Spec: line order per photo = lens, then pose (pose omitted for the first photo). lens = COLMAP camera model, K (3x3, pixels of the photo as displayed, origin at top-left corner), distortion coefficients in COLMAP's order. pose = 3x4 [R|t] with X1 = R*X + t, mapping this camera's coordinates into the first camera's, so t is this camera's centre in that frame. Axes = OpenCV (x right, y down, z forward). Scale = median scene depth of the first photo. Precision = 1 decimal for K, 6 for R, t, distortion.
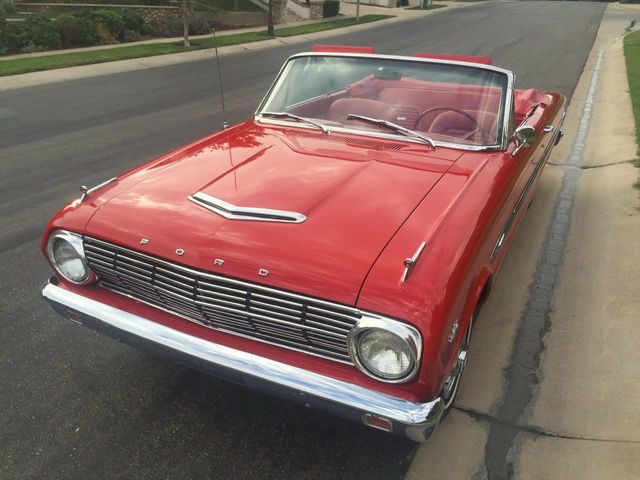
lens RADIAL K [[547.0, 0, 323.0], [0, 547.0, 237.8], [0, 0, 1]] dist [0.077619, -0.105467]
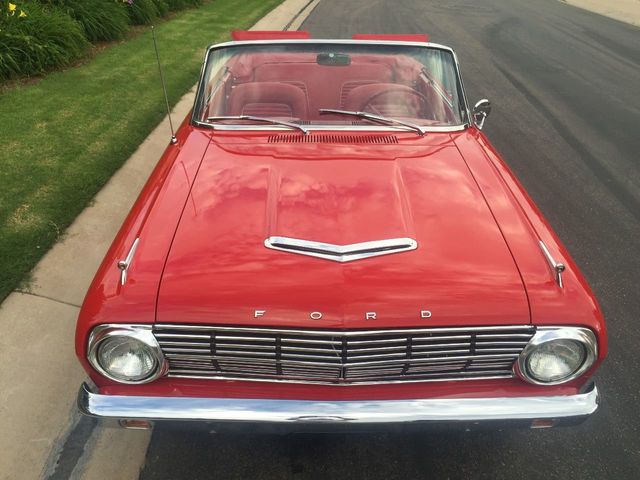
lens RADIAL K [[547.0, 0, 319.3], [0, 547.0, 236.8], [0, 0, 1]] dist [0.077619, -0.105467]
pose [[0.893565, -0.223922, 0.389101, -0.425238], [0.192020, 0.974077, 0.119595, -0.147300], [-0.405794, -0.032151, 0.913399, 0.167944]]
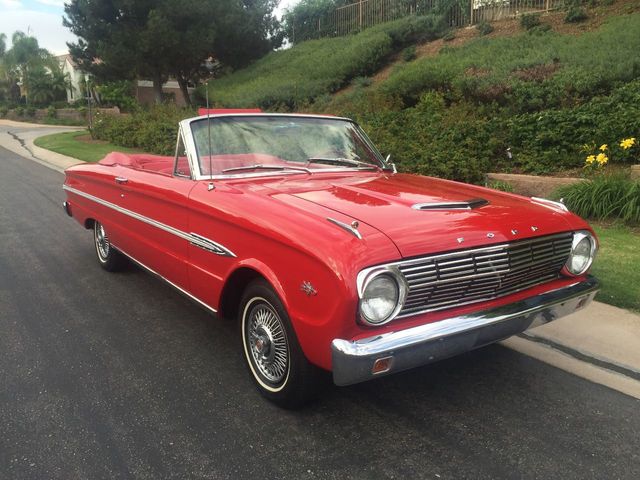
lens RADIAL K [[547.0, 0, 317.1], [0, 547.0, 239.6], [0, 0, 1]] dist [0.077619, -0.105467]
pose [[0.478514, -0.193079, 0.856589, -1.119081], [0.353943, 0.935176, 0.013071, -0.088249], [-0.803585, 0.296930, 0.515834, 0.519860]]
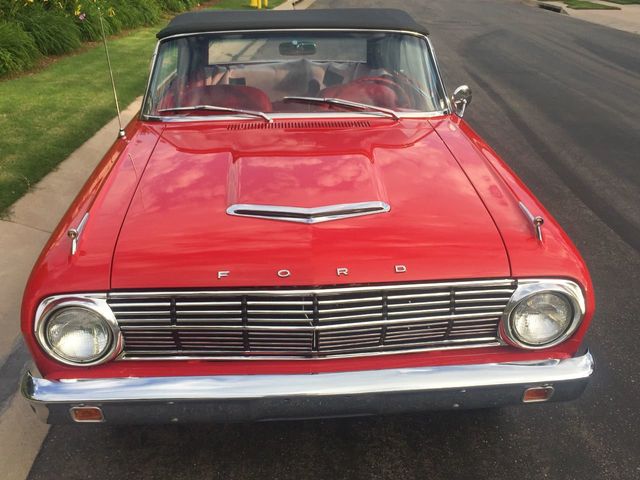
lens RADIAL K [[683.3, 0, 322.3], [0, 683.3, 242.1], [0, 0, 1]] dist [0.045006, 0.000000]
pose [[0.867693, -0.212605, 0.449341, -0.493194], [0.226319, 0.973765, 0.023704, -0.022284], [-0.442592, 0.081126, 0.893046, 0.060961]]
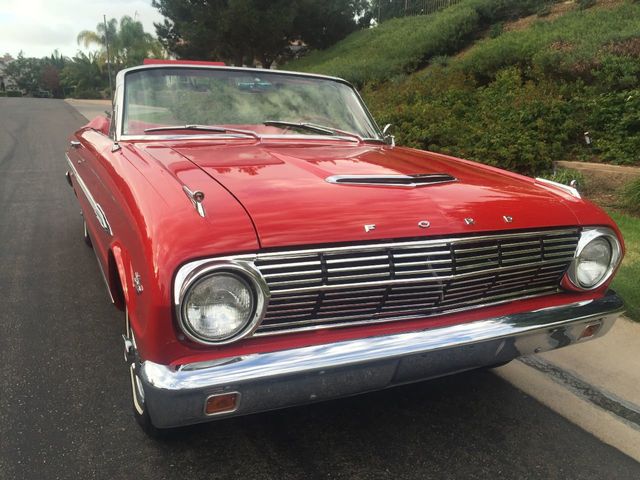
lens RADIAL K [[547.0, 0, 318.9], [0, 547.0, 241.3], [0, 0, 1]] dist [0.077619, -0.105467]
pose [[0.618849, -0.180978, 0.764378, -0.747120], [0.299227, 0.954042, -0.016373, 0.012677], [-0.726285, 0.238855, 0.644561, 0.449417]]
